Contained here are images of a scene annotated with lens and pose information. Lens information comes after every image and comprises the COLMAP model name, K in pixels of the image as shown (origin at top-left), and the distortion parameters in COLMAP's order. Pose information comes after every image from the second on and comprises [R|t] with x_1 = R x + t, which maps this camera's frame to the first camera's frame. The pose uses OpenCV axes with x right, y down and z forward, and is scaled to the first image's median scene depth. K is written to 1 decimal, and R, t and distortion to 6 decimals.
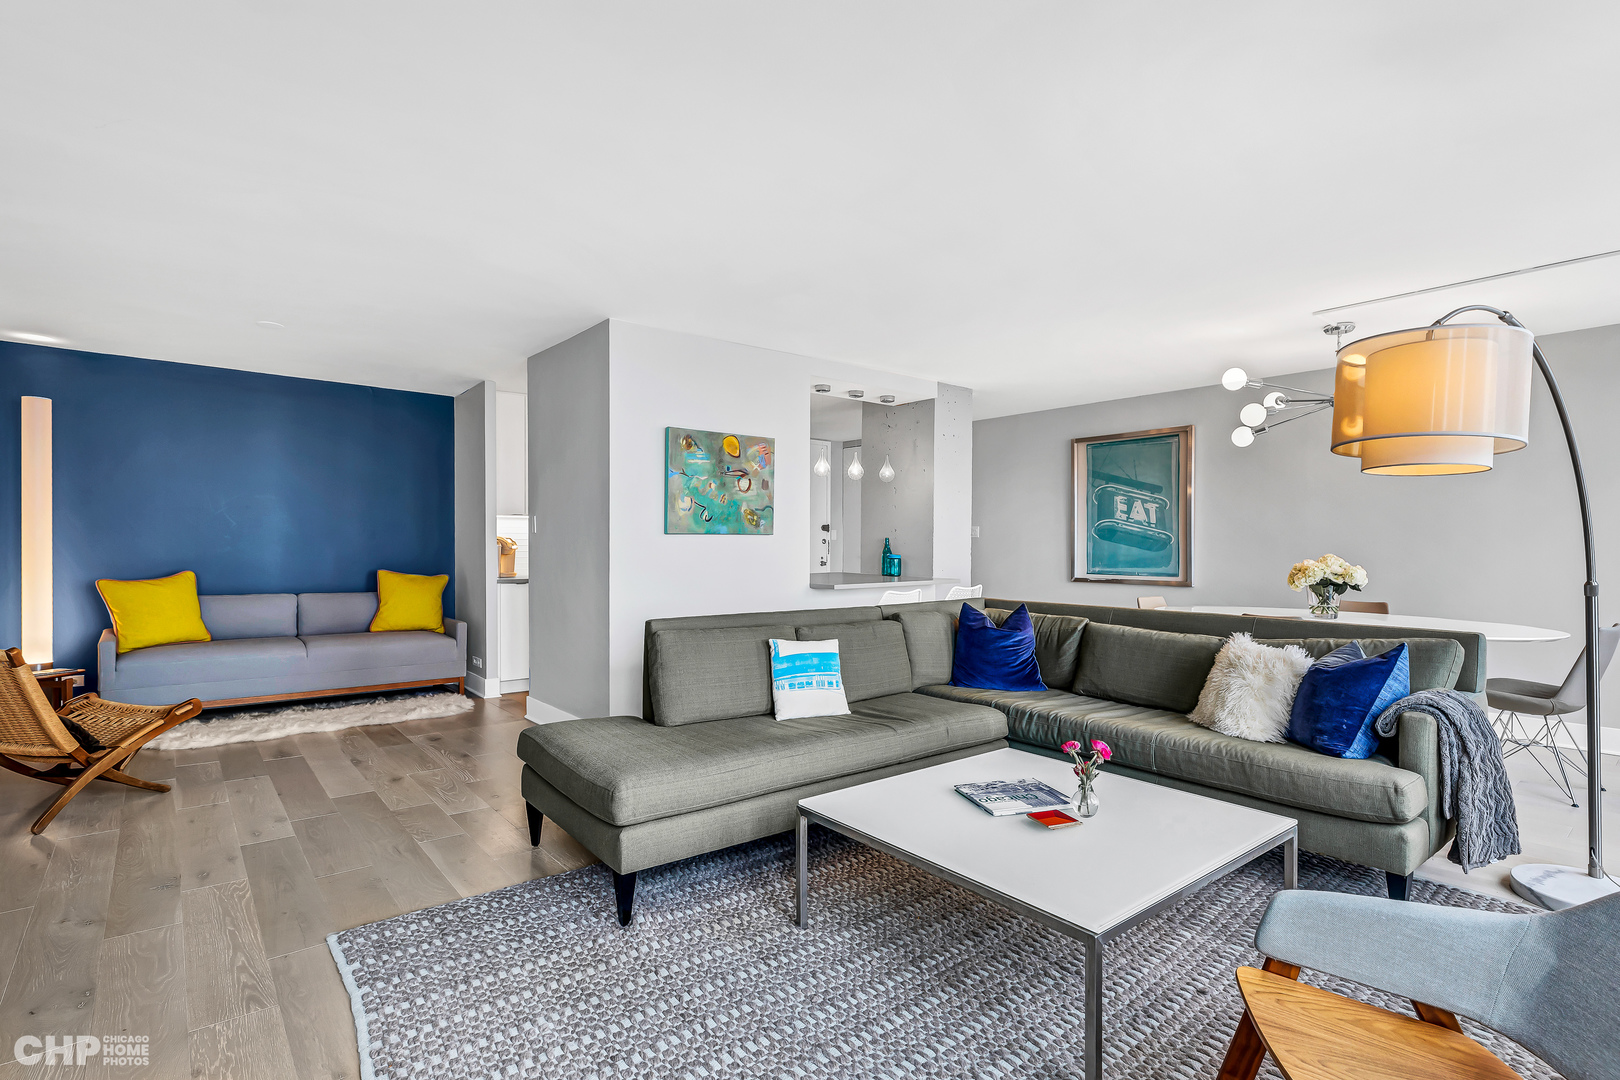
lens RADIAL K [[748.8, 0, 808.8], [0, 748.8, 534.6], [0, 0, 1]] dist [0.001018, 0.002982]
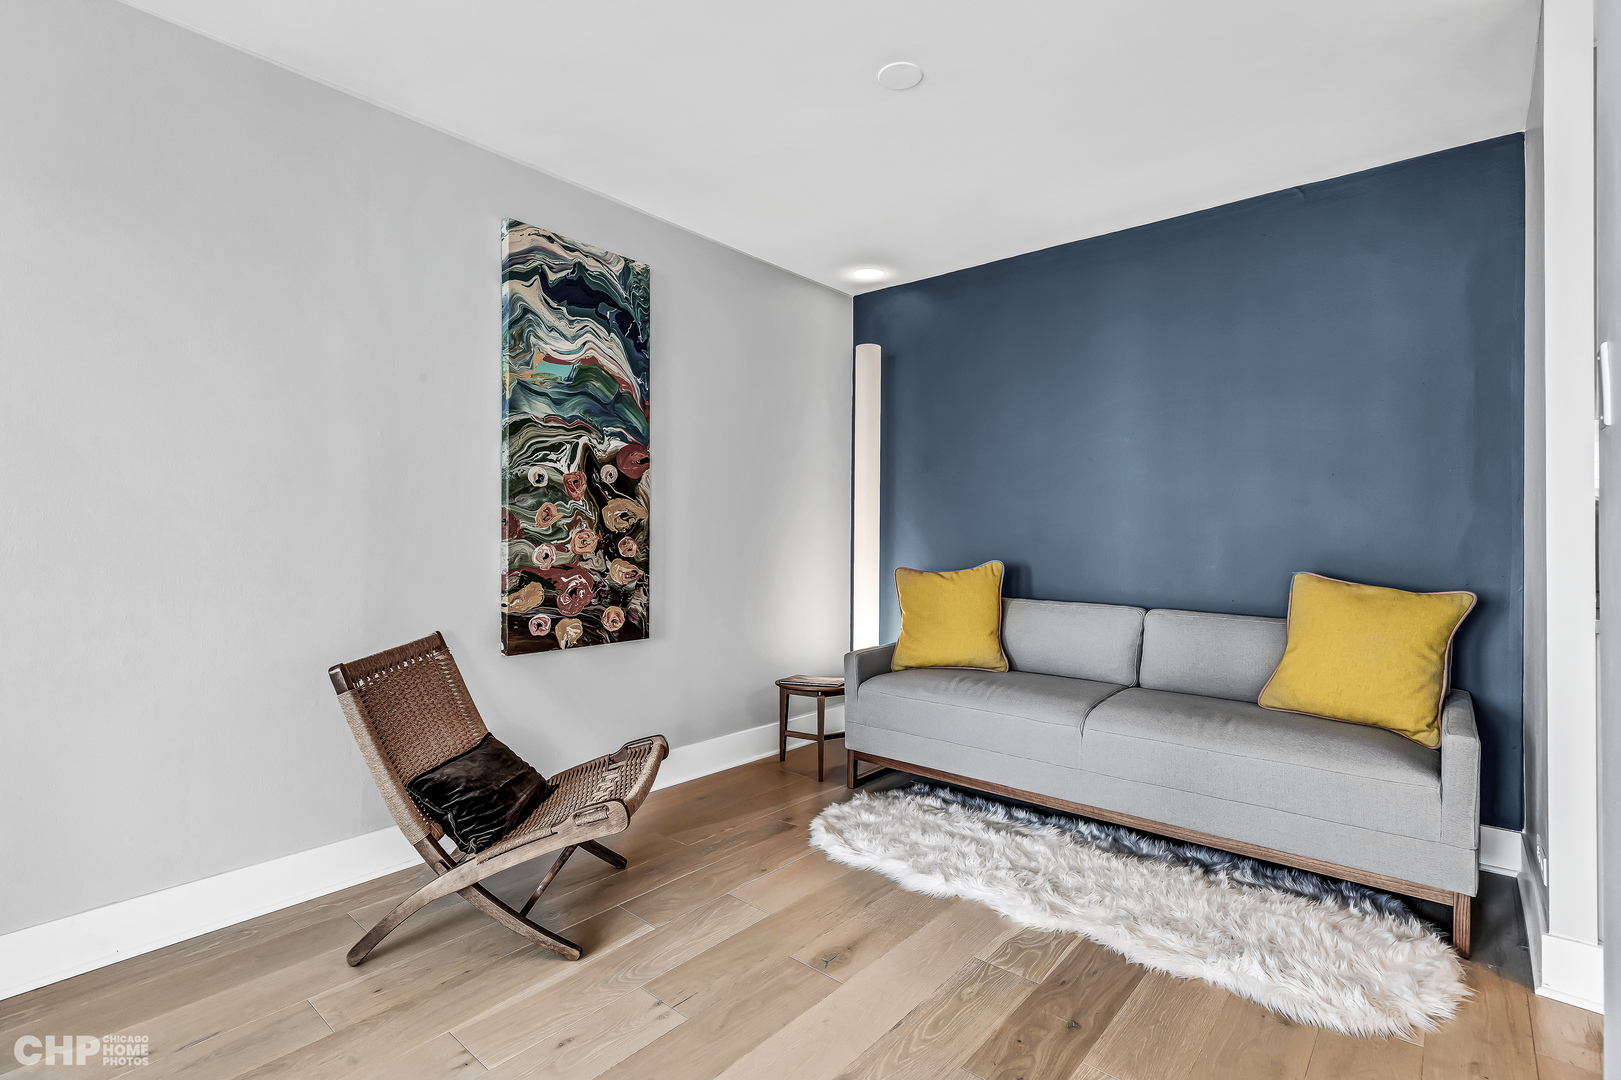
lens RADIAL K [[749.3, 0, 820.6], [0, 749.3, 540.1], [0, 0, 1]] dist [0.001018, 0.002982]
pose [[0.153681, -0.000659, -0.988120, -0.206427], [0.005741, 0.999983, 0.000226, 0.031480], [0.988104, -0.005707, 0.153682, 0.795170]]
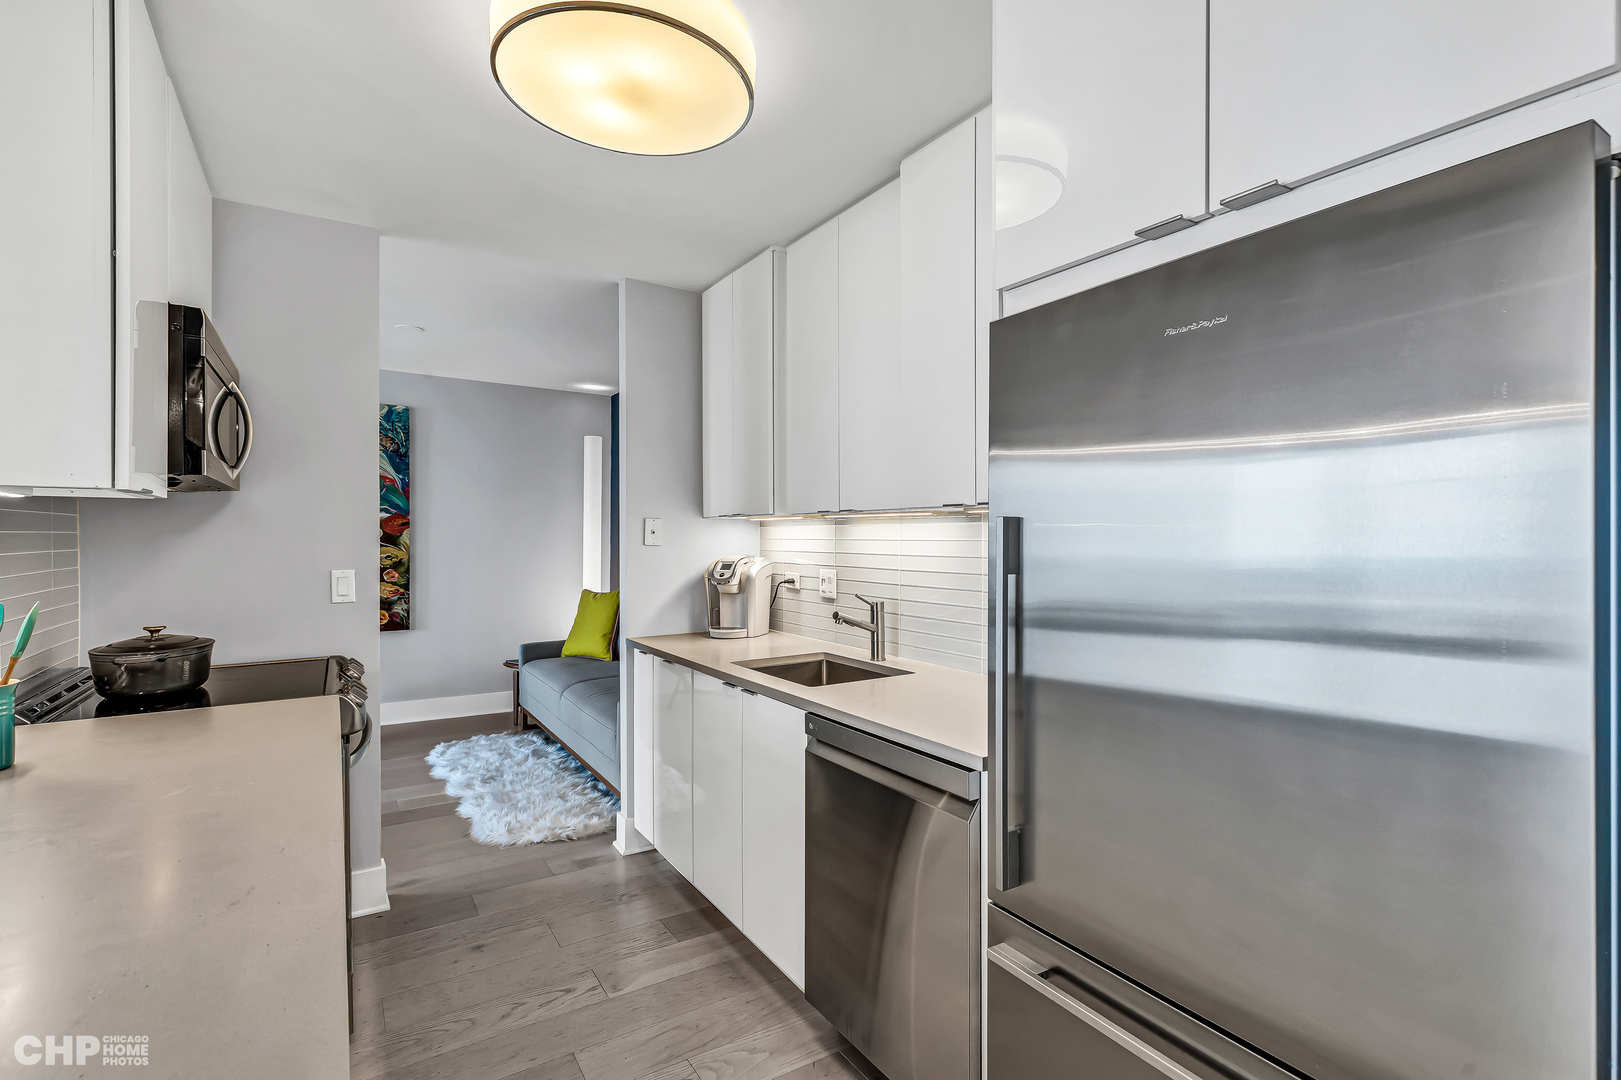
lens RADIAL K [[749.3, 0, 853.4], [0, 749.3, 538.6], [0, 0, 1]] dist [0.001018, 0.002982]
pose [[-0.106227, 0.000968, -0.994341, 0.146070], [-0.000932, 0.999999, 0.001073, -0.019046], [0.994341, 0.001040, -0.106226, 1.518343]]
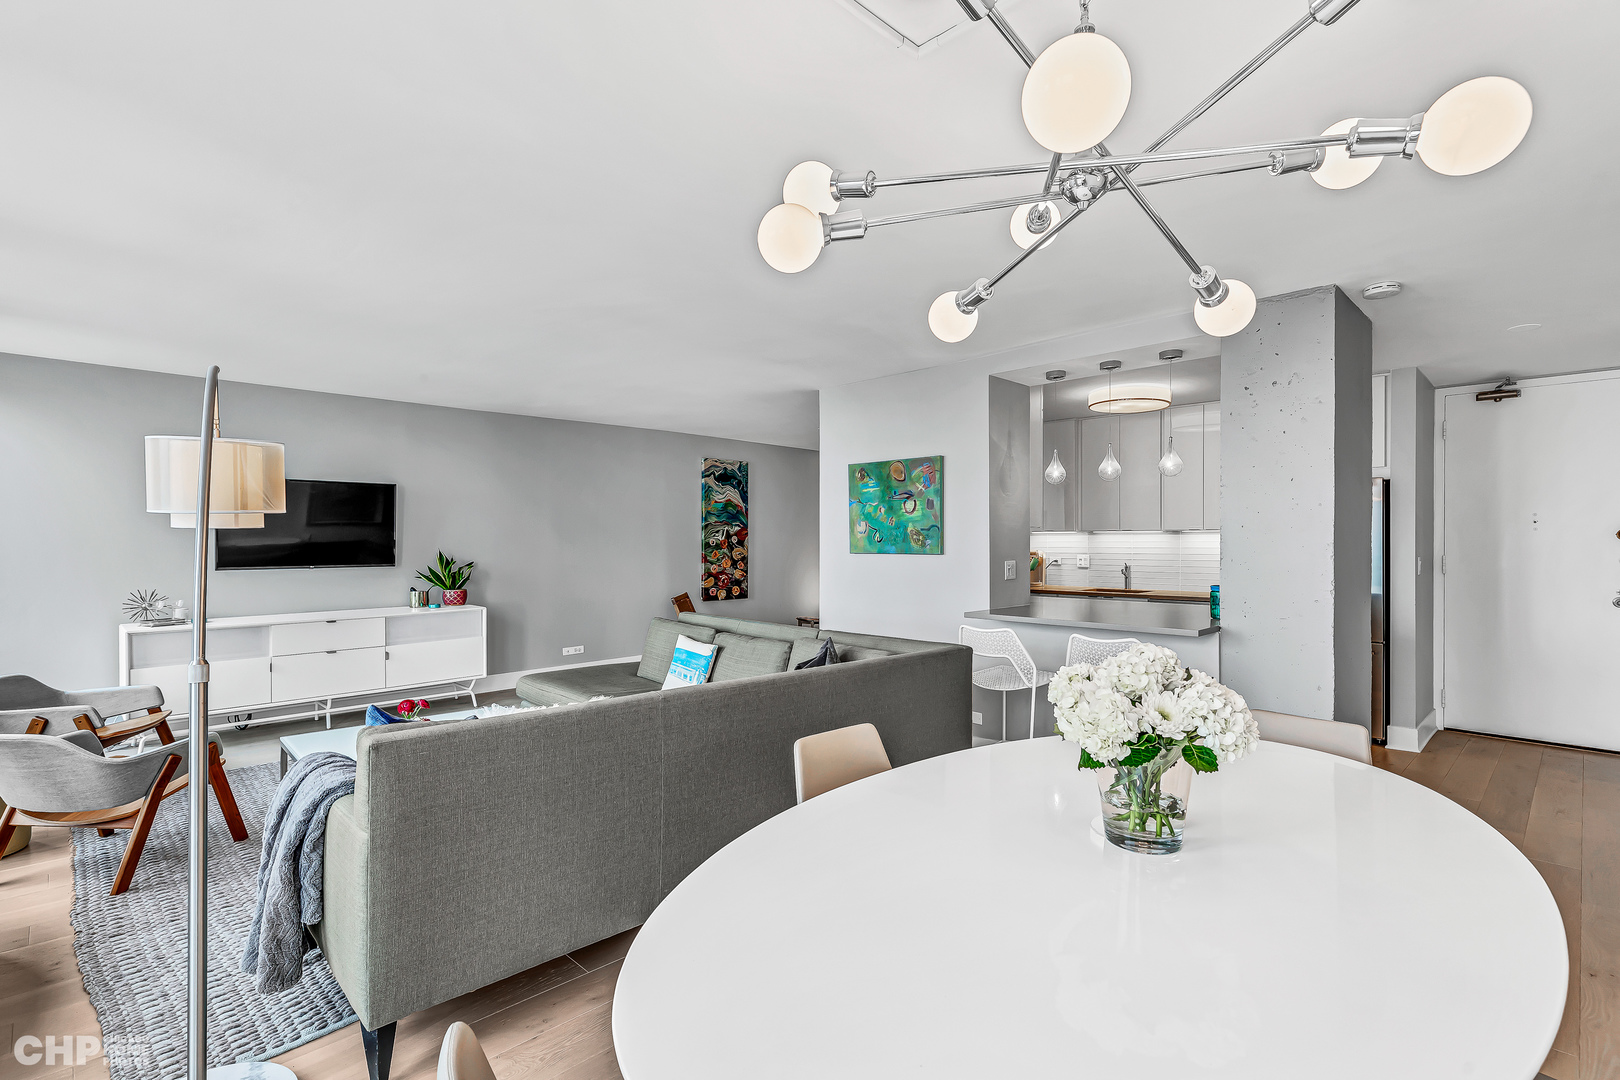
lens RADIAL K [[748.8, 0, 839.1], [0, 748.8, 551.7], [0, 0, 1]] dist [0.001018, 0.002982]
pose [[0.085348, 0.011981, -0.996279, 0.940487], [0.003469, 0.999918, 0.012321, -0.016771], [0.996345, -0.004507, 0.085300, 0.812341]]
